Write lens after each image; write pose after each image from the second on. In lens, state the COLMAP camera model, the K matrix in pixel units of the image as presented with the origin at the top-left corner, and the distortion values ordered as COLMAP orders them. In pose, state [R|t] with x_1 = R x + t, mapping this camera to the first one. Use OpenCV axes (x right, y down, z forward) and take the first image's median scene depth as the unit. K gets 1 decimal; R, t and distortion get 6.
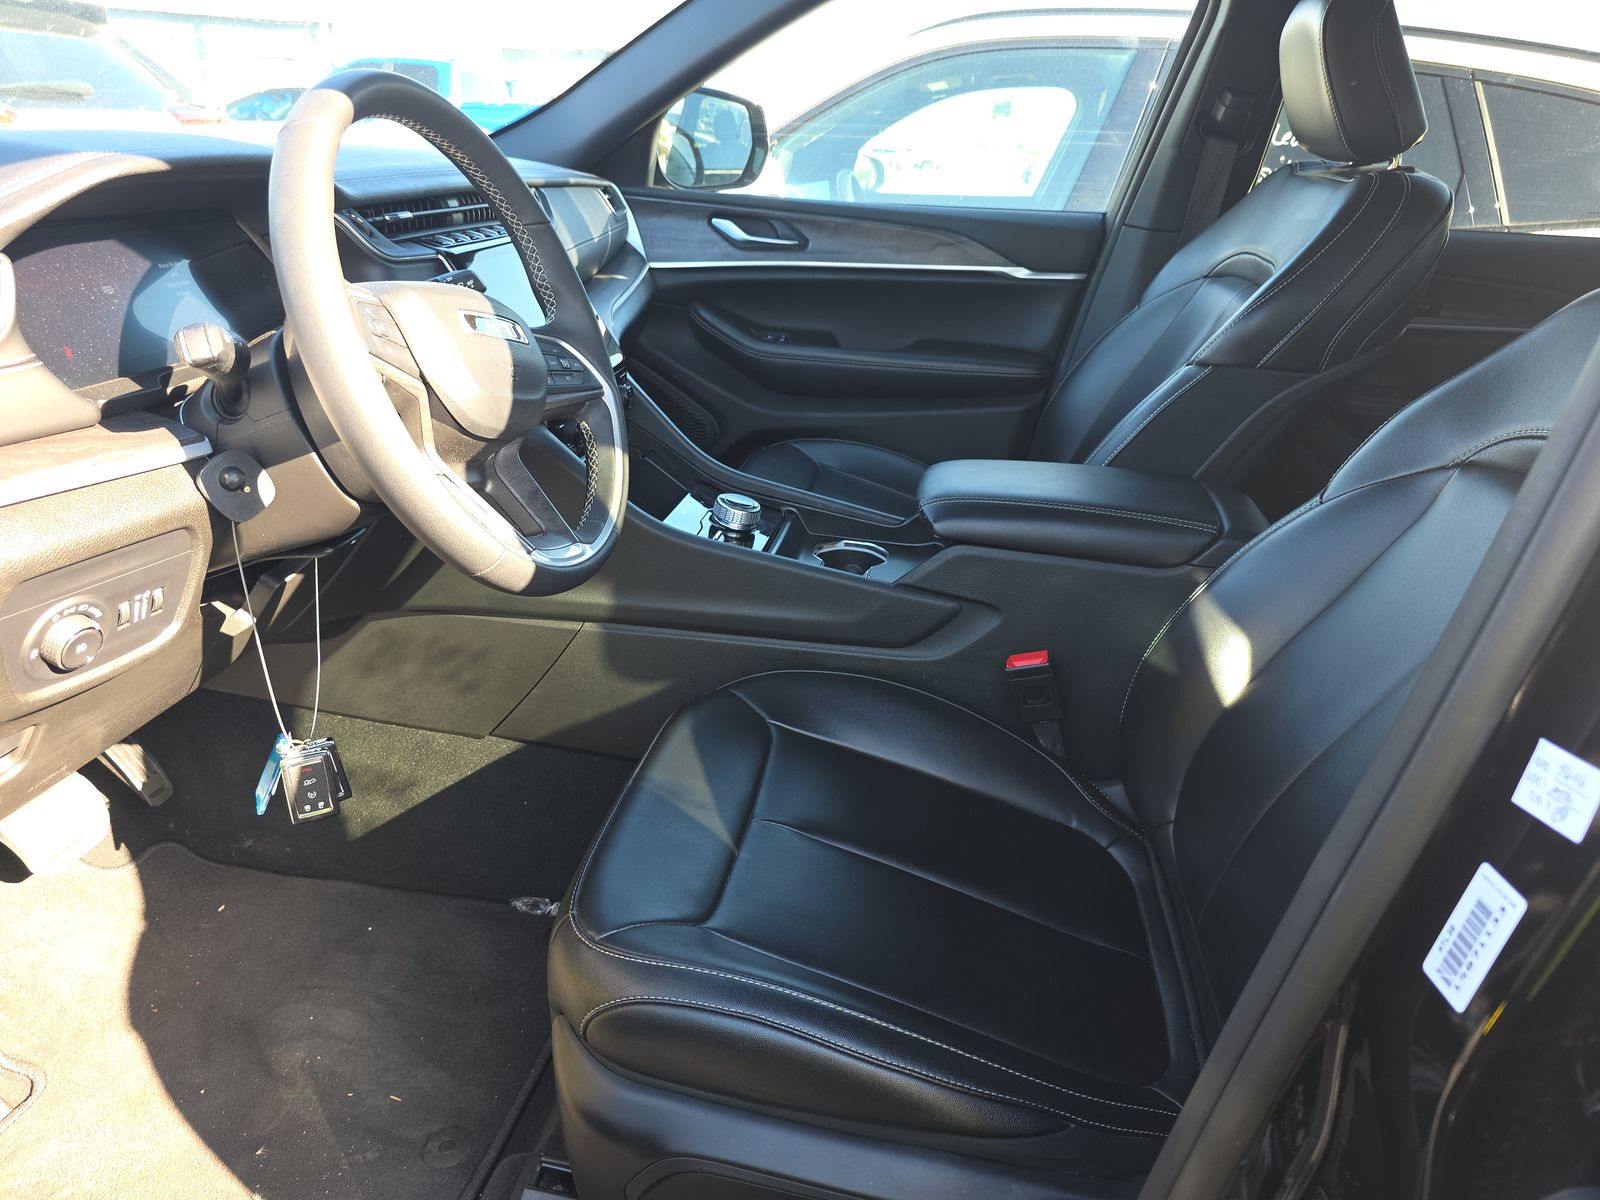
lens RADIAL K [[1090.9, 0, 808.5], [0, 1090.9, 597.0], [0, 0, 1]] dist [0.062023, -0.061333]
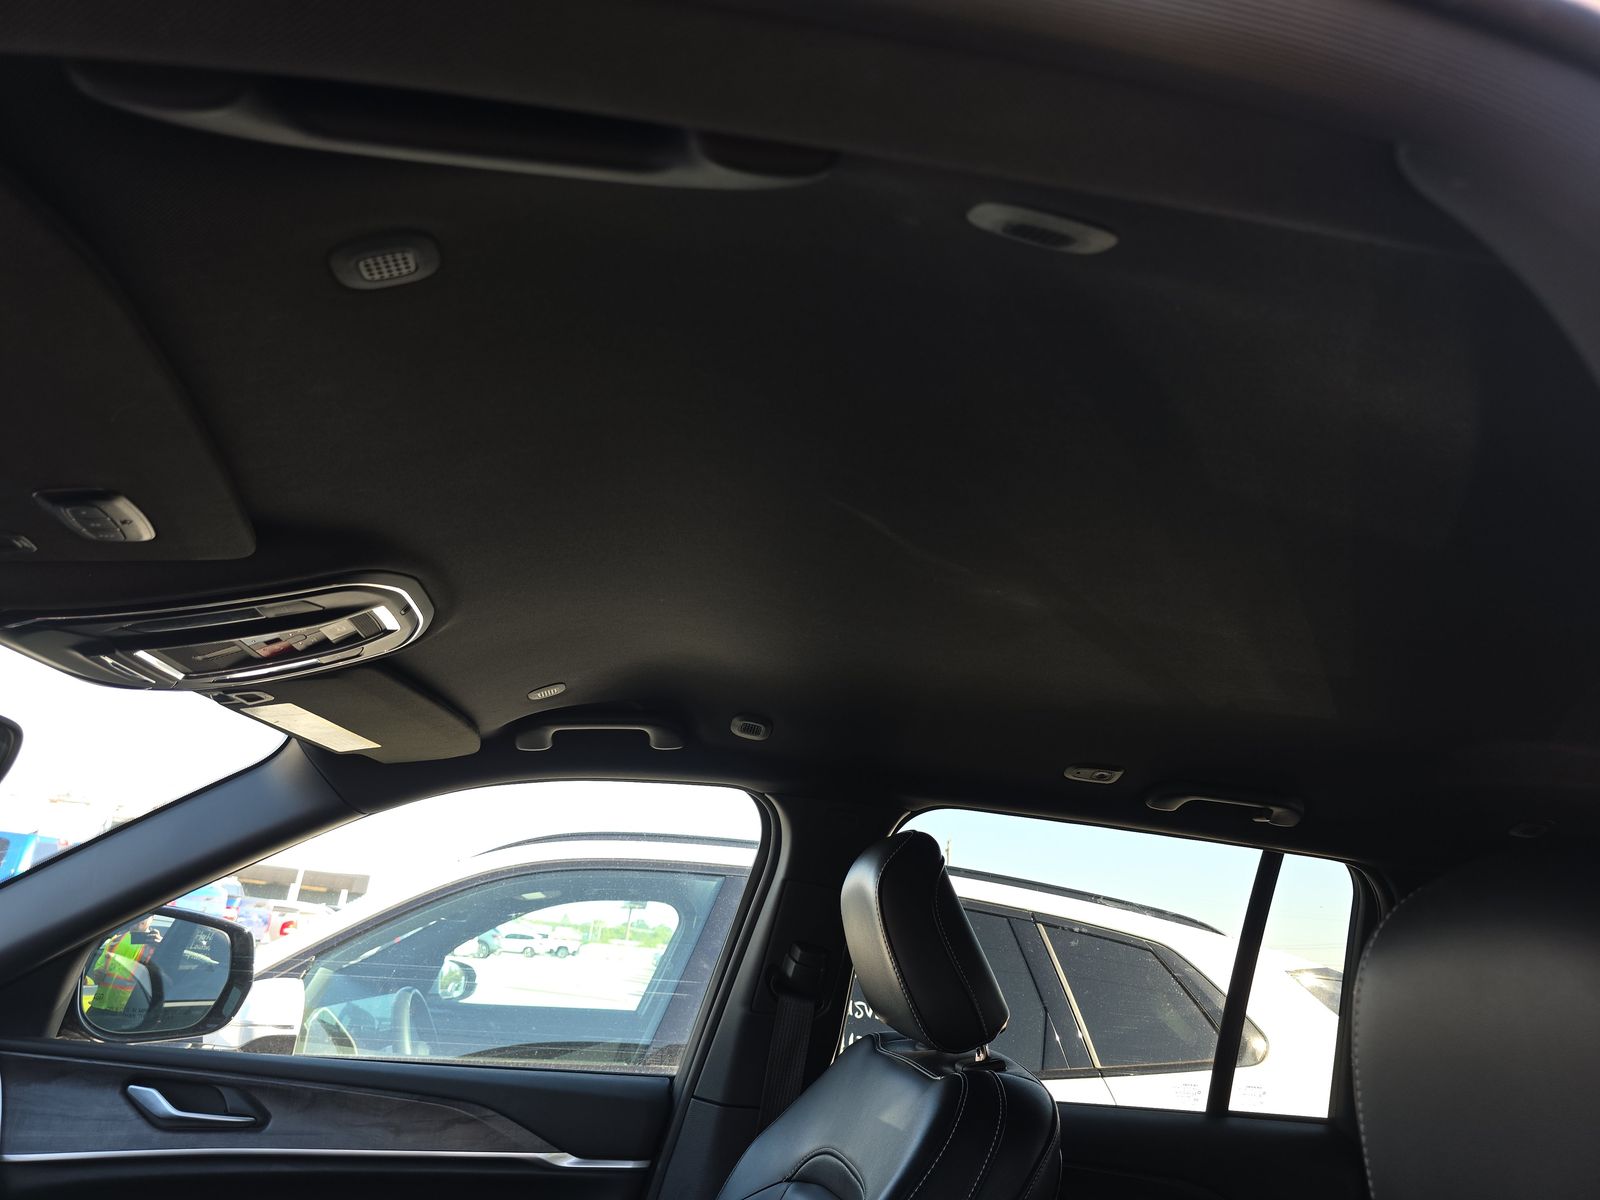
lens RADIAL K [[1090.9, 0, 808.5], [0, 1090.9, 597.0], [0, 0, 1]] dist [0.062023, -0.061333]
pose [[0.951935, 0.119834, 0.281887, 0.139279], [0.086218, 0.778251, -0.622006, -0.164928], [-0.293916, 0.616413, 0.730512, 0.237535]]
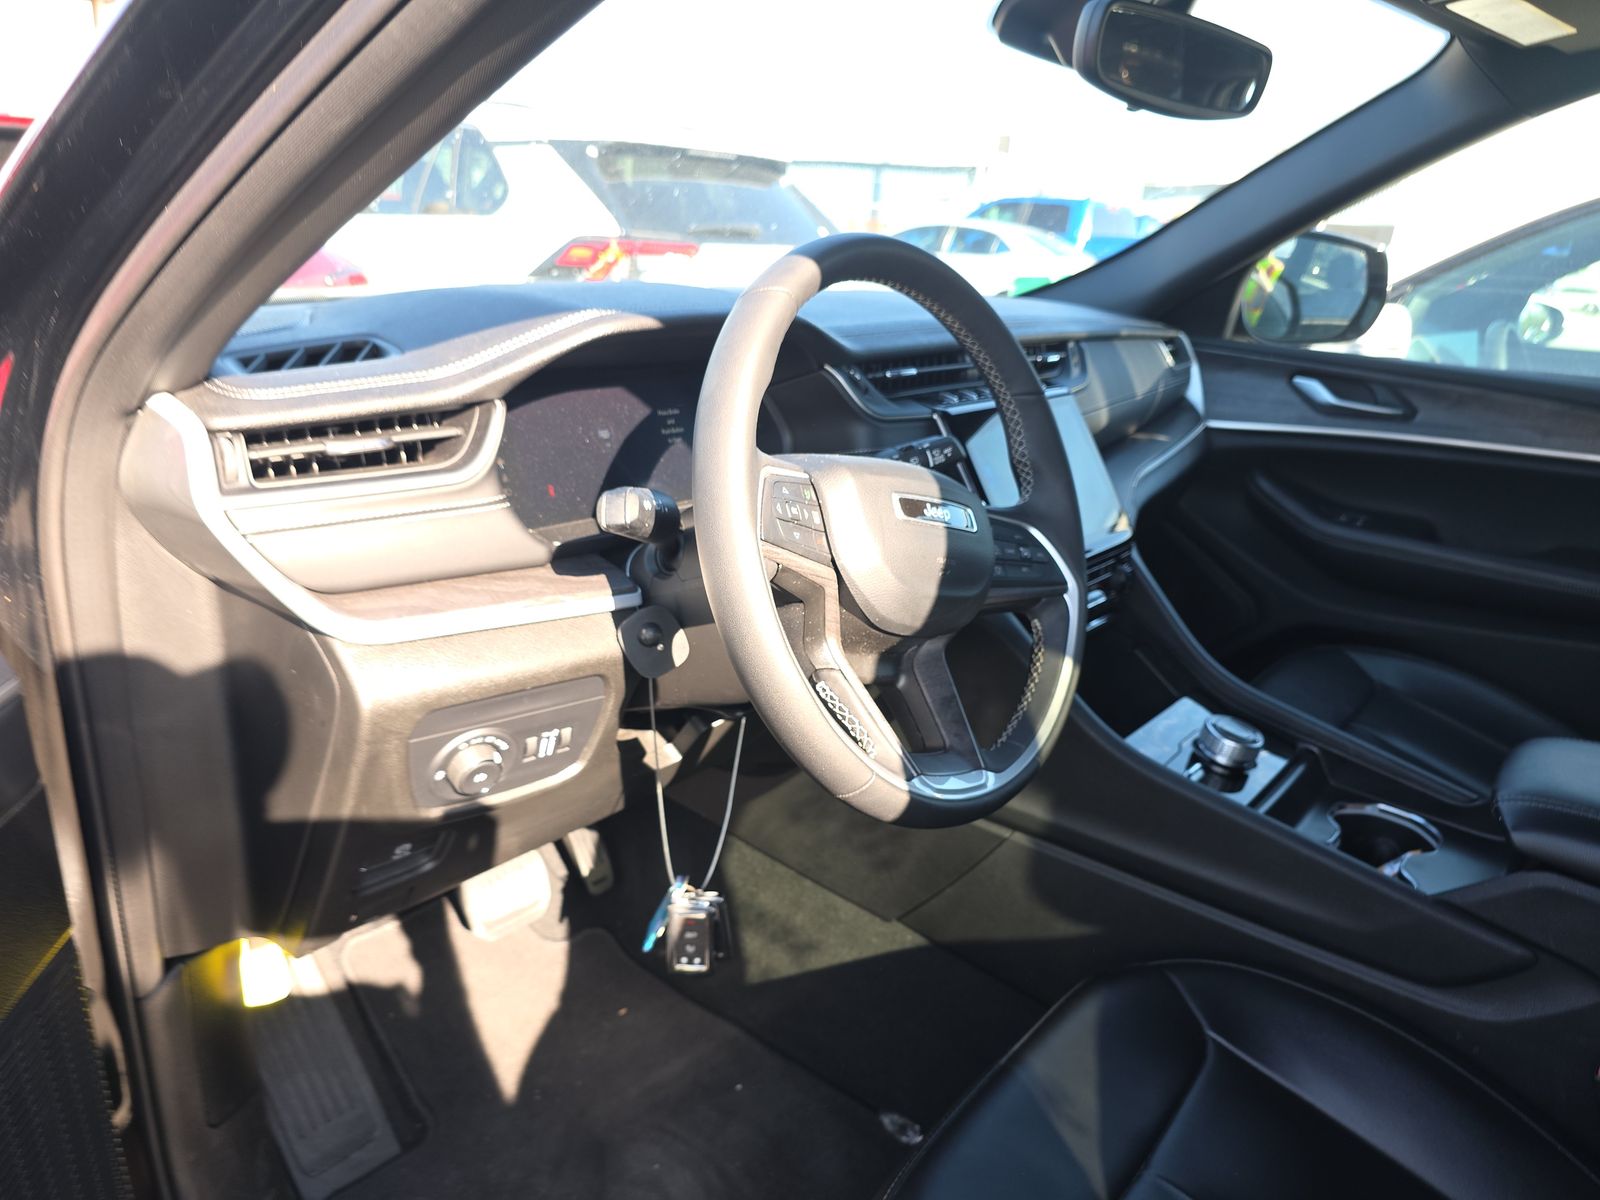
lens RADIAL K [[1099.8, 0, 793.4], [0, 1099.8, 612.9], [0, 0, 1]] dist [0.059319, -0.064244]
pose [[0.860804, 0.168765, -0.480140, 0.035711], [-0.212571, 0.976410, -0.037900, -0.076008], [0.462417, 0.134688, 0.876373, 0.131147]]
